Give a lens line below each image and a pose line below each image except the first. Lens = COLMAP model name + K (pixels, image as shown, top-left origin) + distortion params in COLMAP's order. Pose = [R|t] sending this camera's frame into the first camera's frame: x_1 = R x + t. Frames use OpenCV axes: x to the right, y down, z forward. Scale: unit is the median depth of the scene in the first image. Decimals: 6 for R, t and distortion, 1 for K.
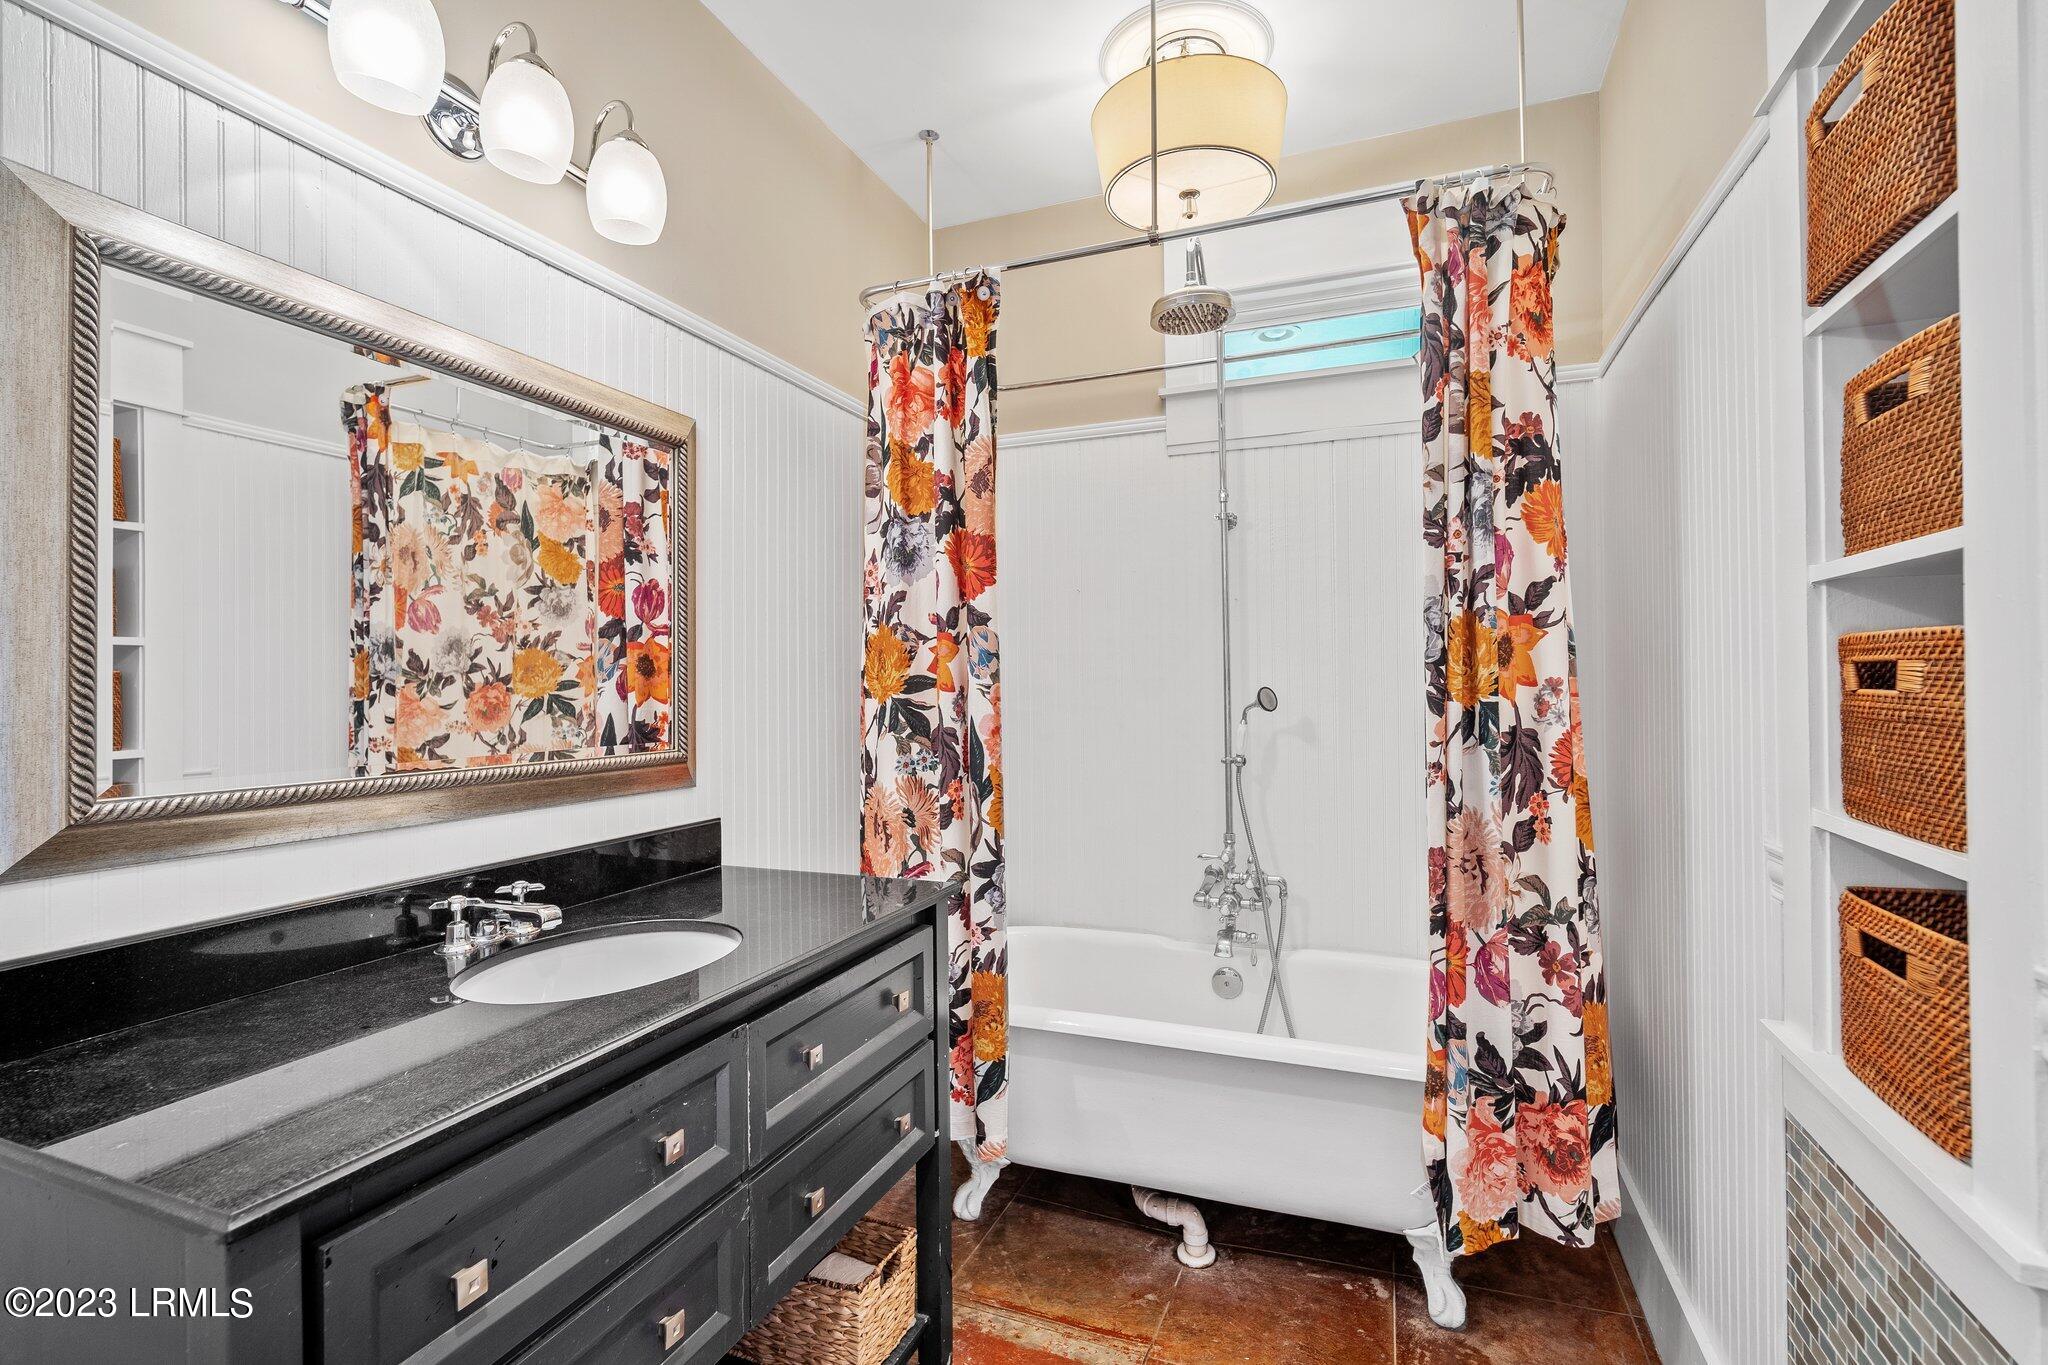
lens RADIAL K [[919.3, 0, 1023.5], [0, 919.3, 679.7], [0, 0, 1]] dist [-0.011082, 0.003223]
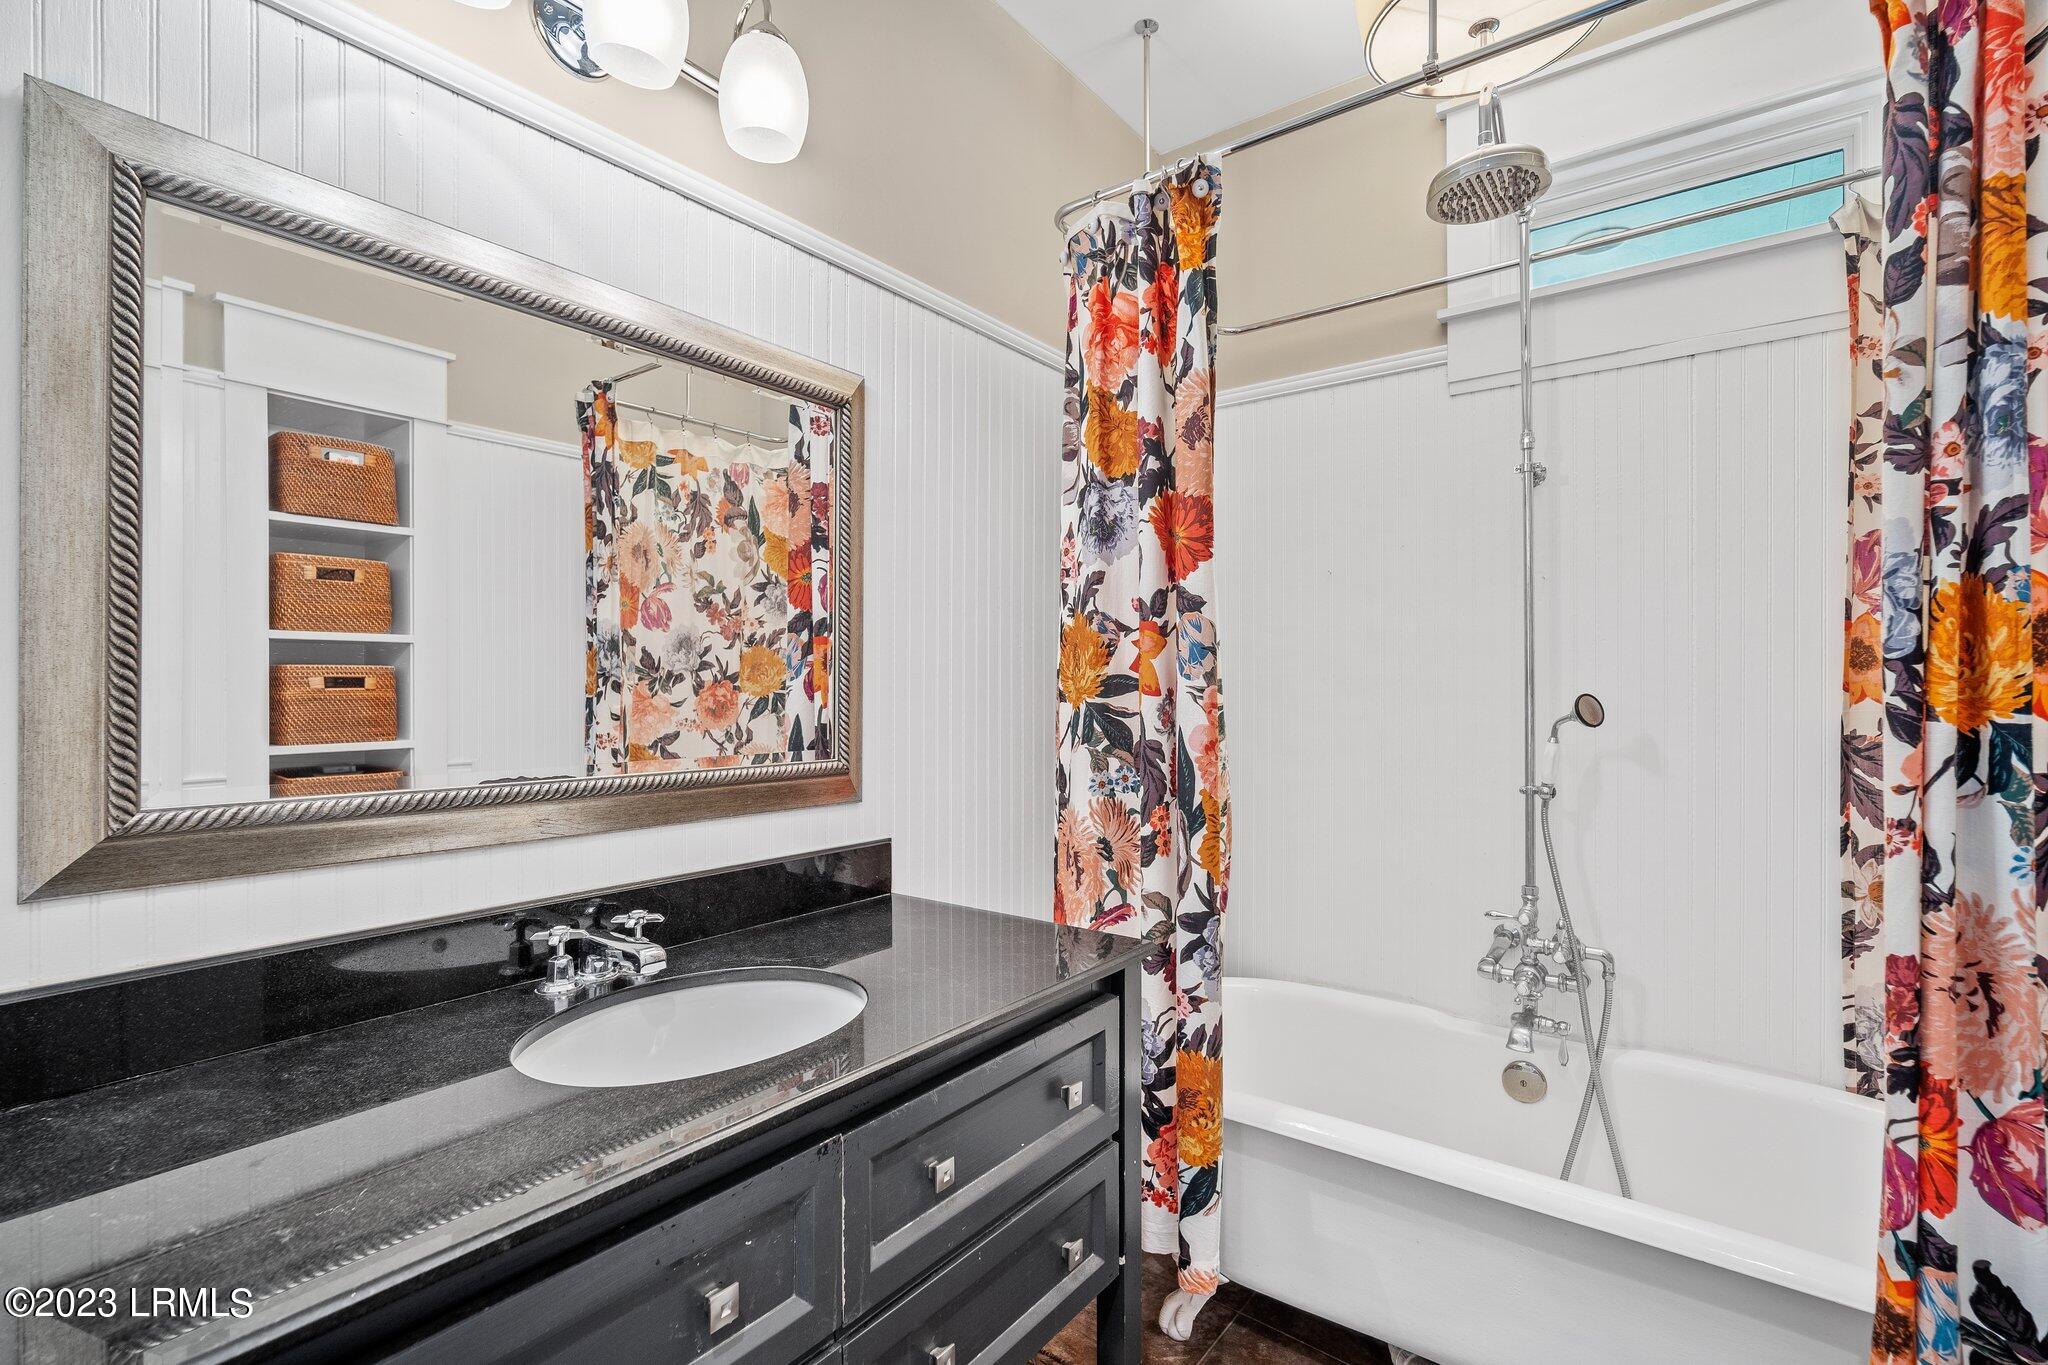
lens RADIAL K [[919.3, 0, 1062.8], [0, 919.3, 689.7], [0, 0, 1]] dist [-0.011082, 0.003223]
pose [[0.971173, 0.010240, -0.238156, 0.033495], [-0.008148, 0.999919, 0.009767, 0.000829], [0.238236, -0.007545, 0.971178, 0.210521]]
